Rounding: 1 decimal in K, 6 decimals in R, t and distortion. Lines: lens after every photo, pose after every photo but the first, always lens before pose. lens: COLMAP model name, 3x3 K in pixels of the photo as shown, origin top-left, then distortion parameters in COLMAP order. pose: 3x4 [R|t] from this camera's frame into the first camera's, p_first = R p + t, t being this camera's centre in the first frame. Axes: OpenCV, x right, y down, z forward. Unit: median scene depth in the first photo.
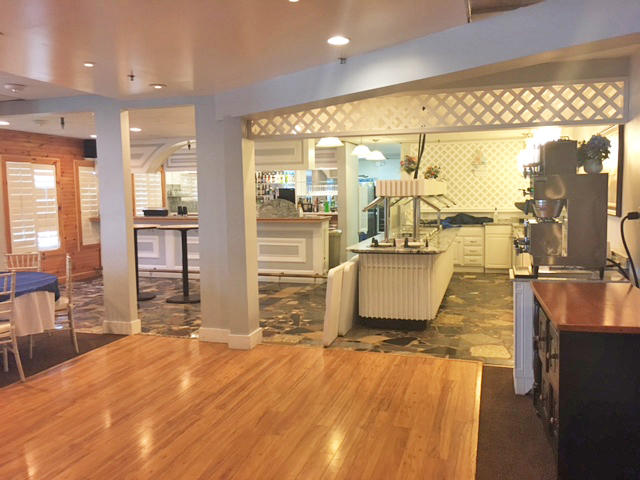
lens RADIAL K [[559.0, 0, 320.6], [0, 559.0, 239.5], [0, 0, 1]] dist [0.062736, -0.083222]
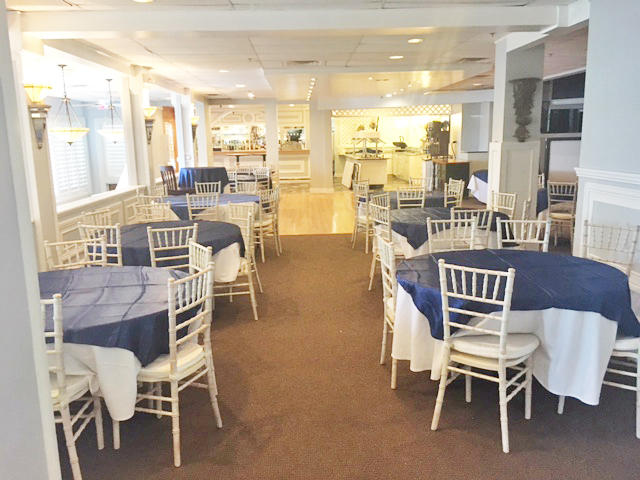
lens RADIAL K [[559.0, 0, 319.9], [0, 559.0, 240.5], [0, 0, 1]] dist [0.062736, -0.083222]
pose [[0.944985, -0.064493, 0.320694, -1.218365], [0.034955, 0.994667, 0.097033, 0.172726], [-0.325242, -0.080485, 0.942200, -1.812216]]
